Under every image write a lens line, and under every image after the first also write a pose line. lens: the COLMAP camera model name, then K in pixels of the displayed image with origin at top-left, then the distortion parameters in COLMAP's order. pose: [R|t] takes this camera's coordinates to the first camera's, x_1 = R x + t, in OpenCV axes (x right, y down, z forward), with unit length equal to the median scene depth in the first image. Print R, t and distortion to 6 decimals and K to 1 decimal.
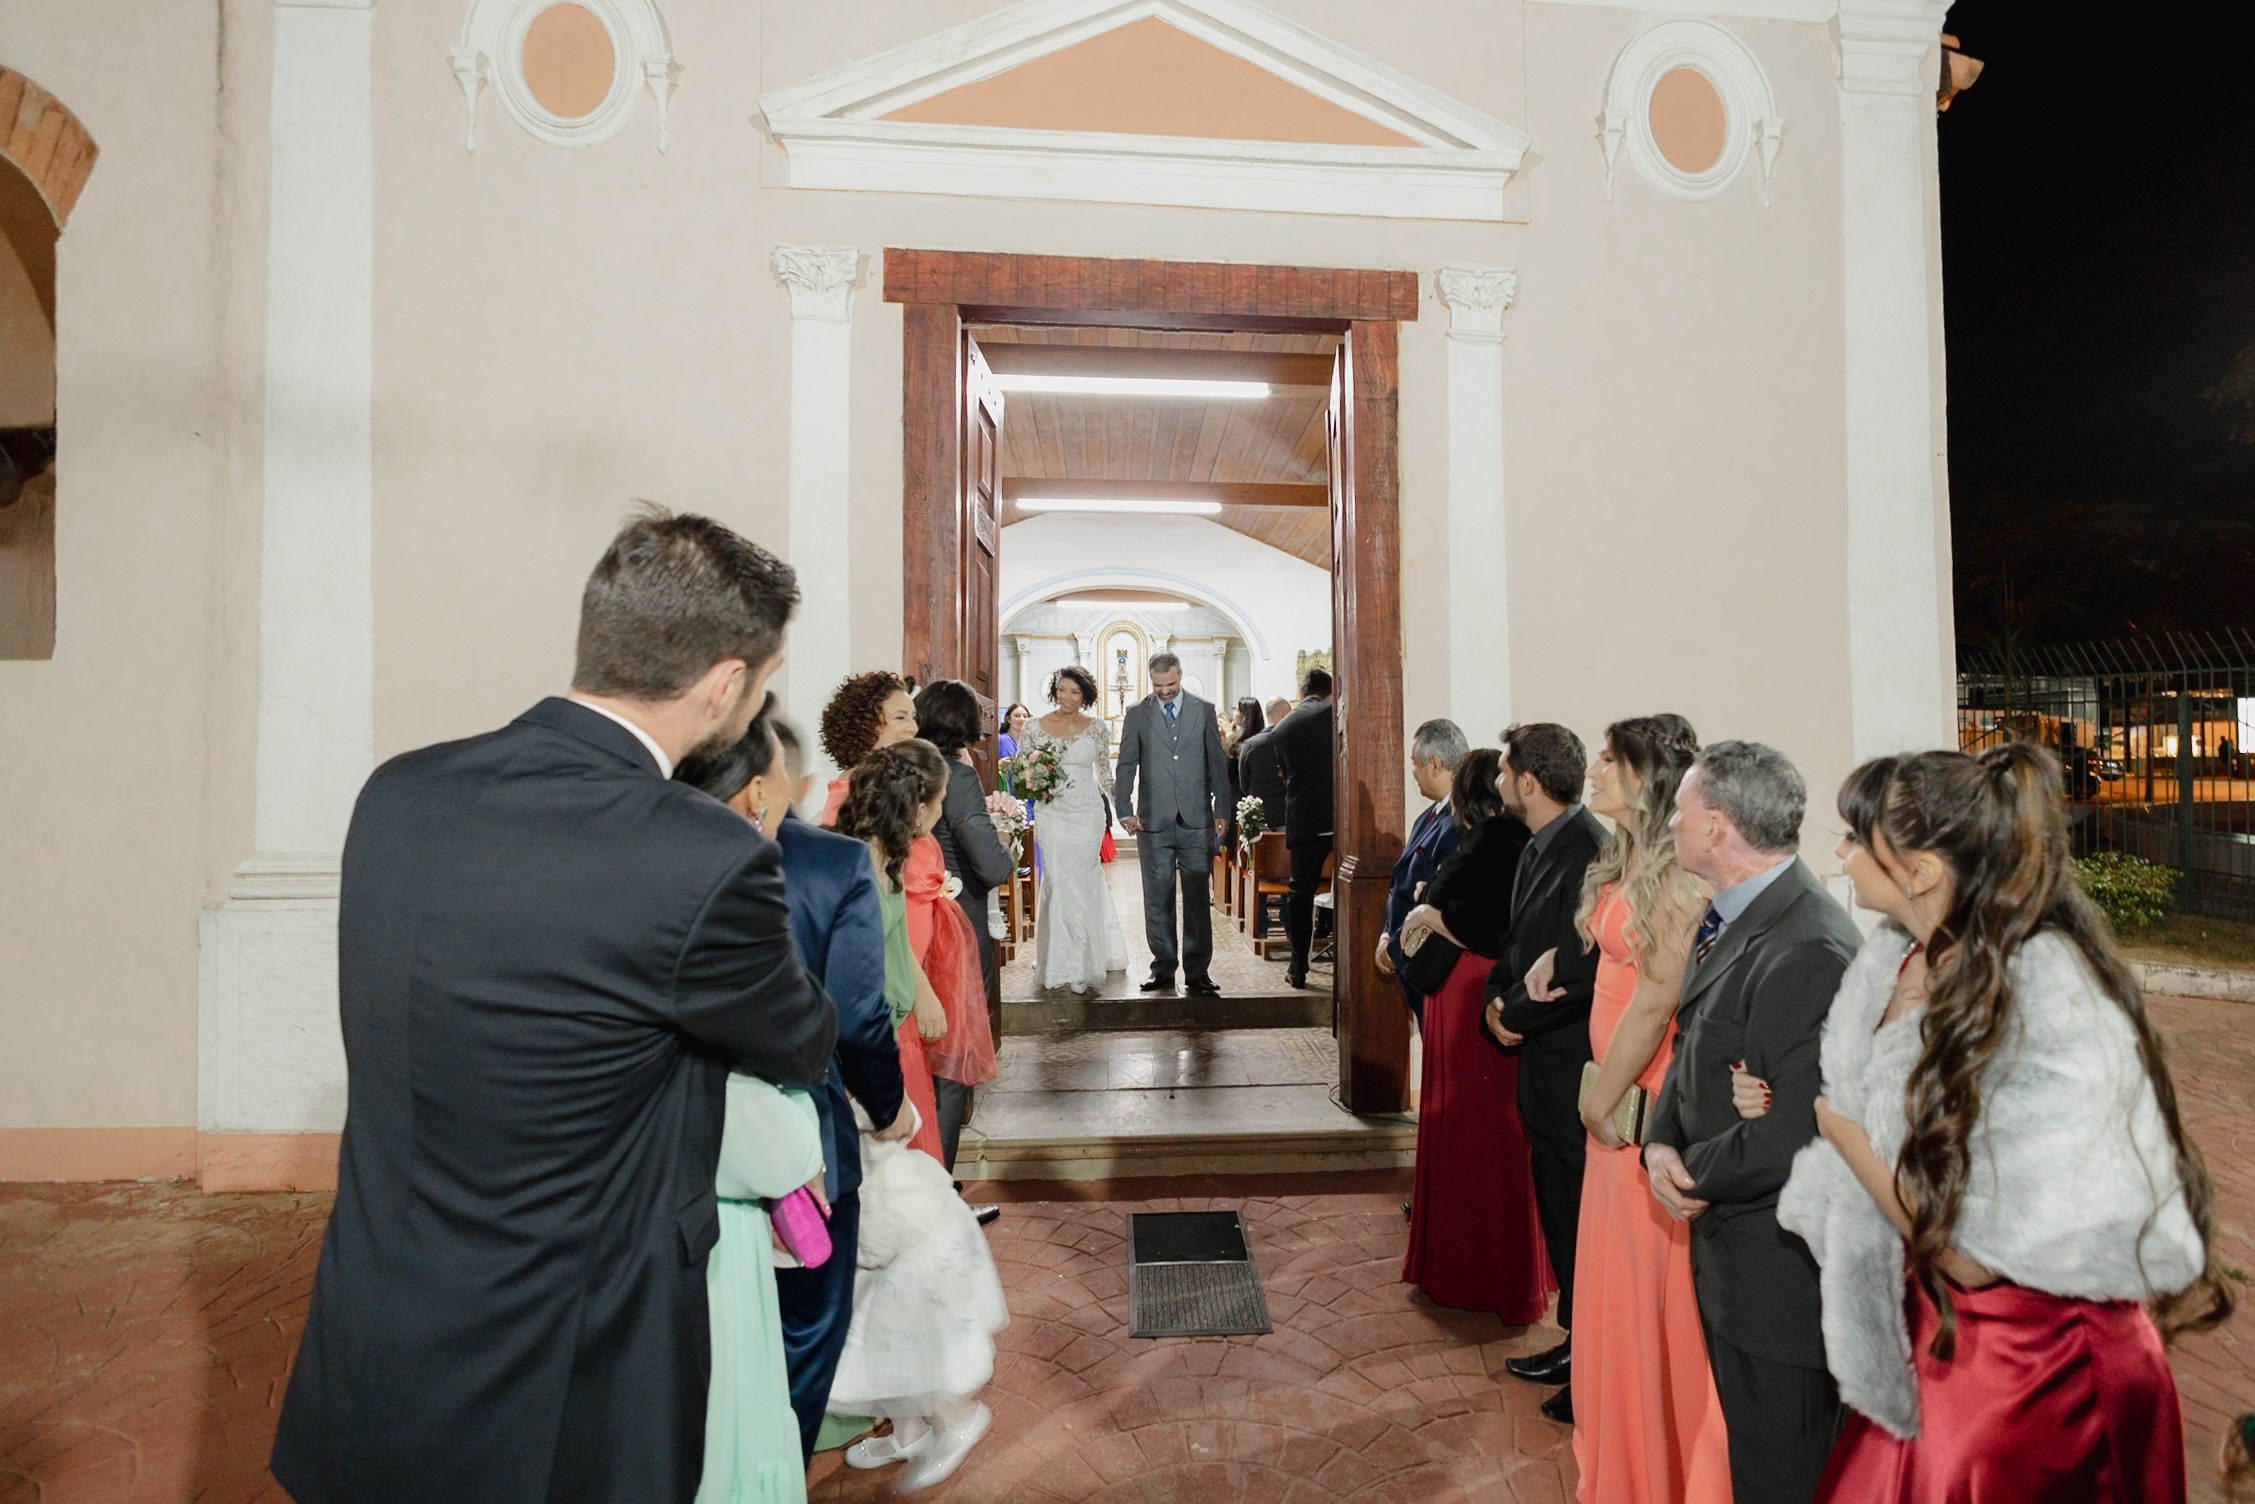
lens RADIAL K [[1006.1, 0, 1127.5], [0, 1006.1, 752.0], [0, 0, 1]] dist [-0.004169, -0.000348]
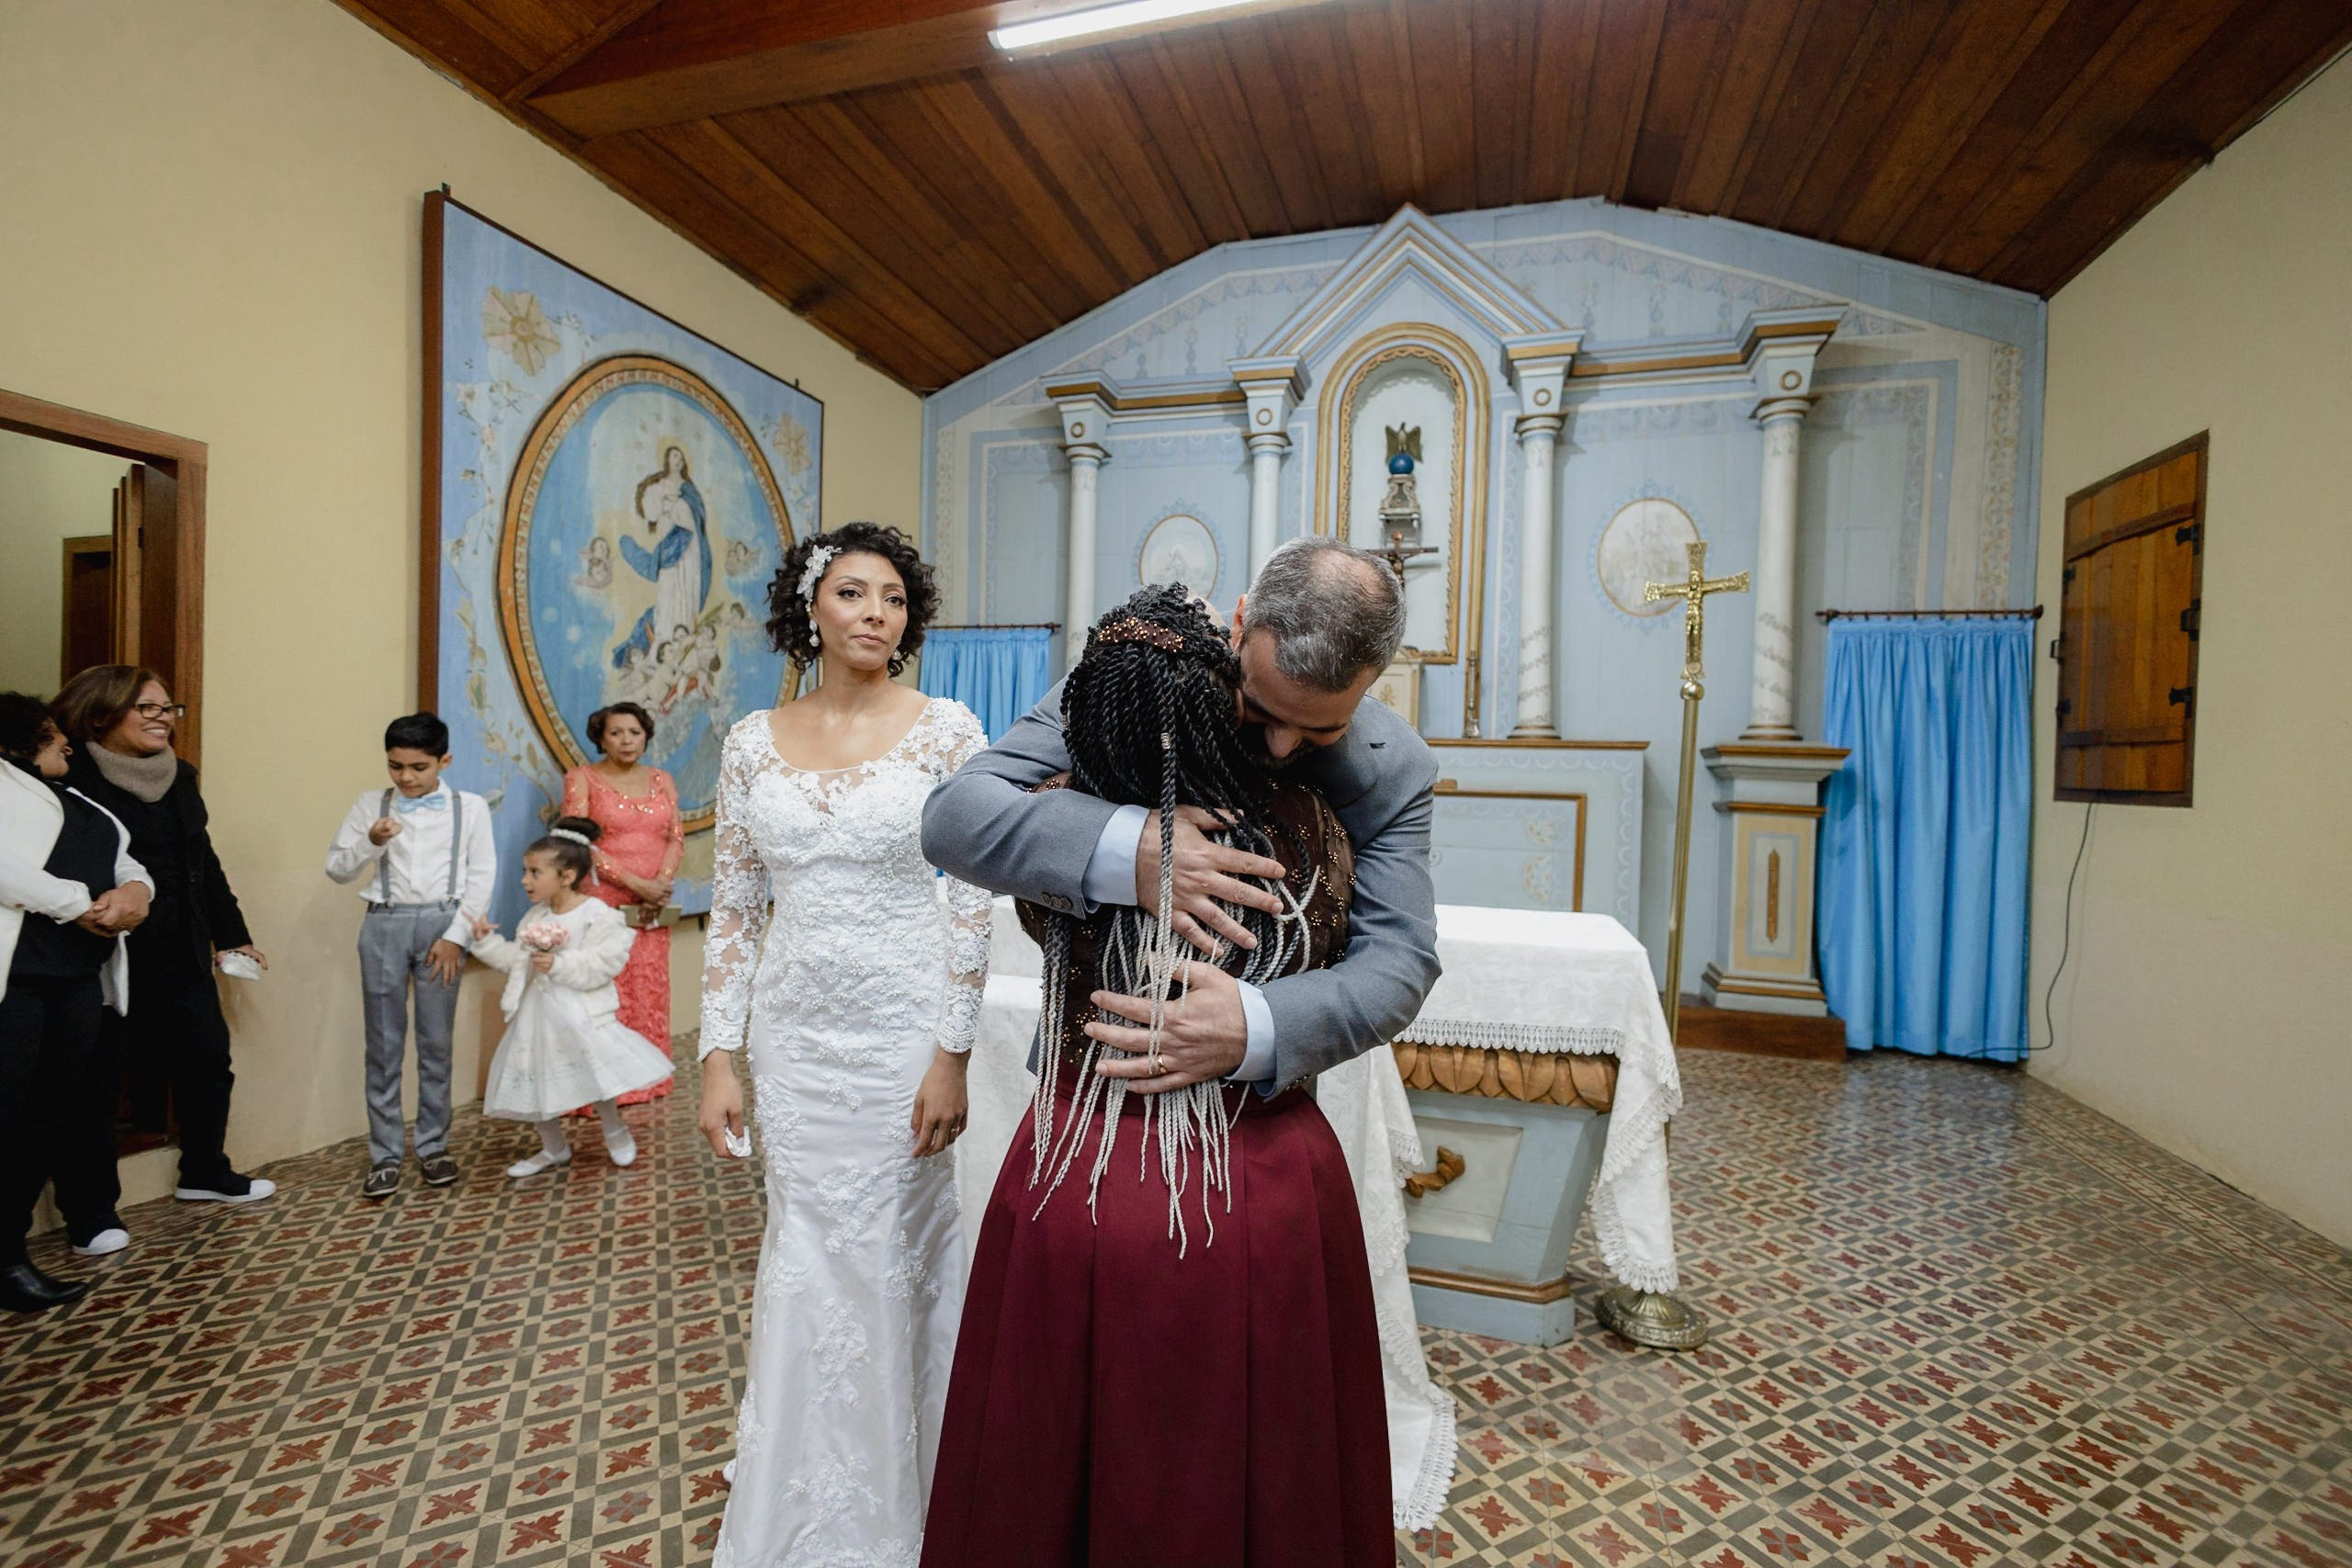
lens RADIAL K [[995.0, 0, 1176.0], [0, 995.0, 784.0], [0, 0, 1]] dist [-0.003644, -0.000111]
pose [[0.929974, 0.033990, -0.366051, 0.044075], [-0.027224, 0.999350, 0.023630, -0.001191], [0.366616, -0.012010, 0.930295, 0.702556]]
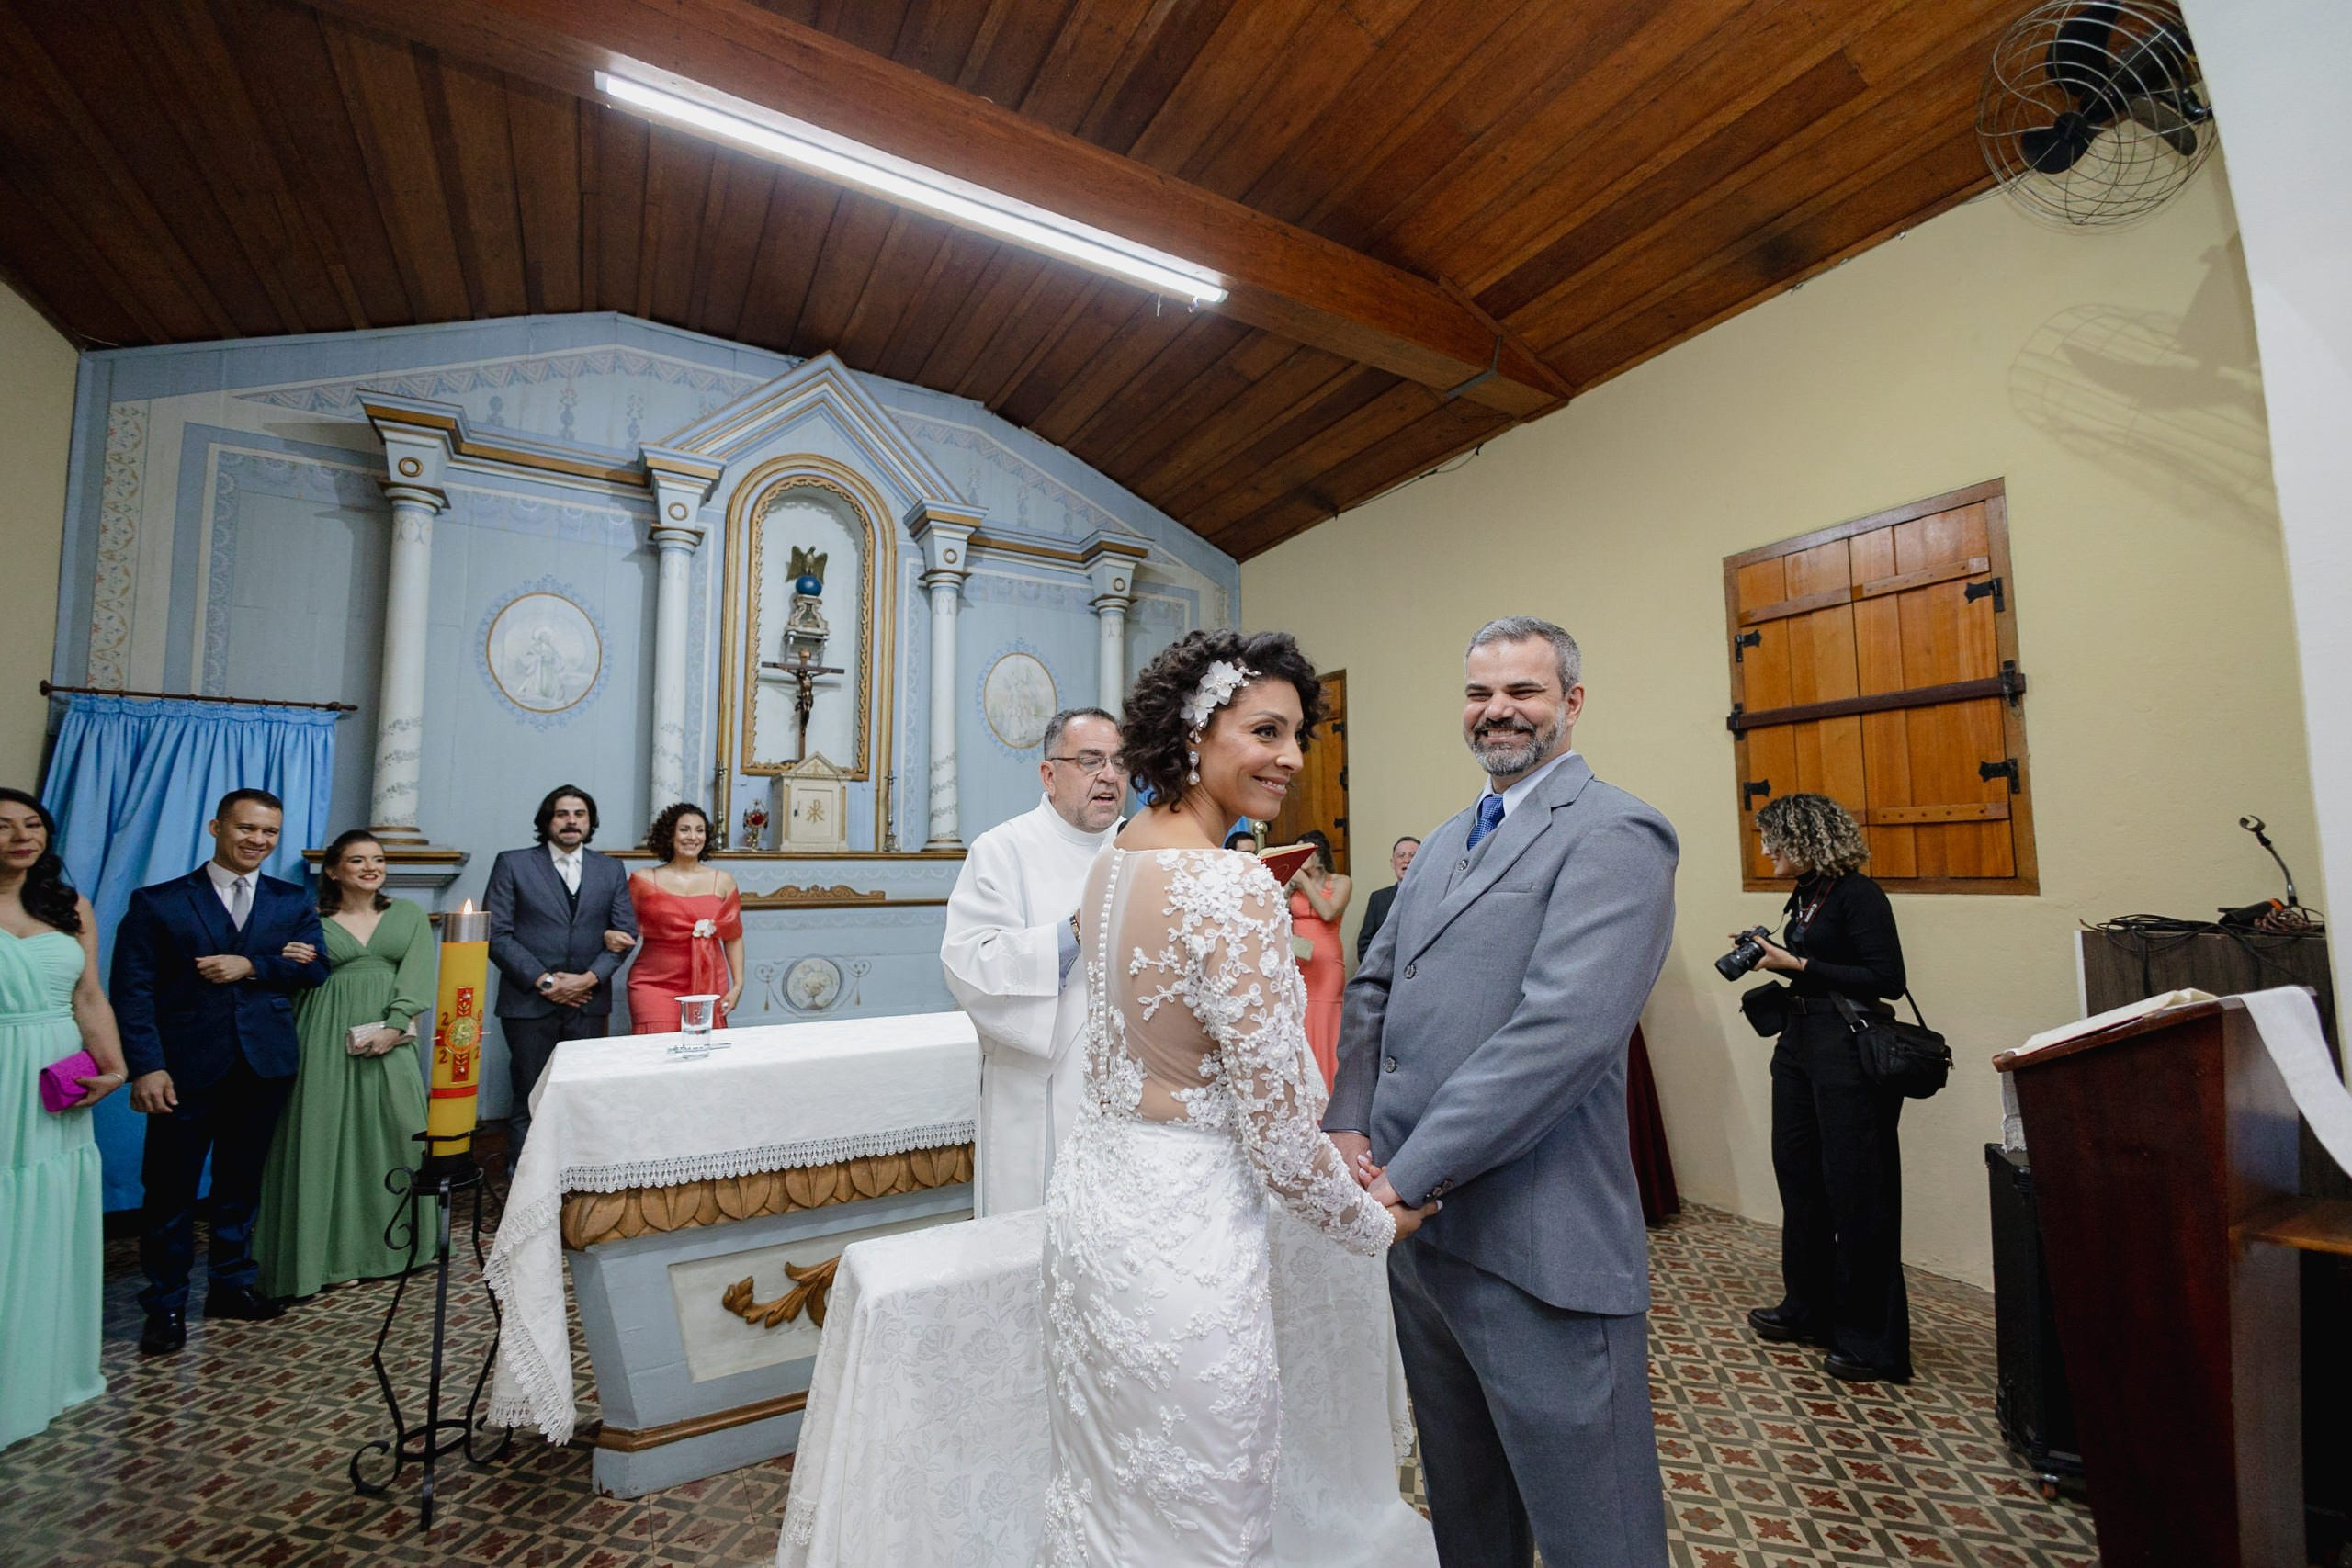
lens RADIAL K [[992.2, 0, 1176.0], [0, 992.2, 784.0], [0, 0, 1]] dist [-0.004718, -0.000106]
pose [[0.899493, 0.034999, 0.435531, -0.035558], [0.002435, 0.996370, -0.085097, -0.004273], [-0.436929, 0.077605, 0.896142, 0.686121]]
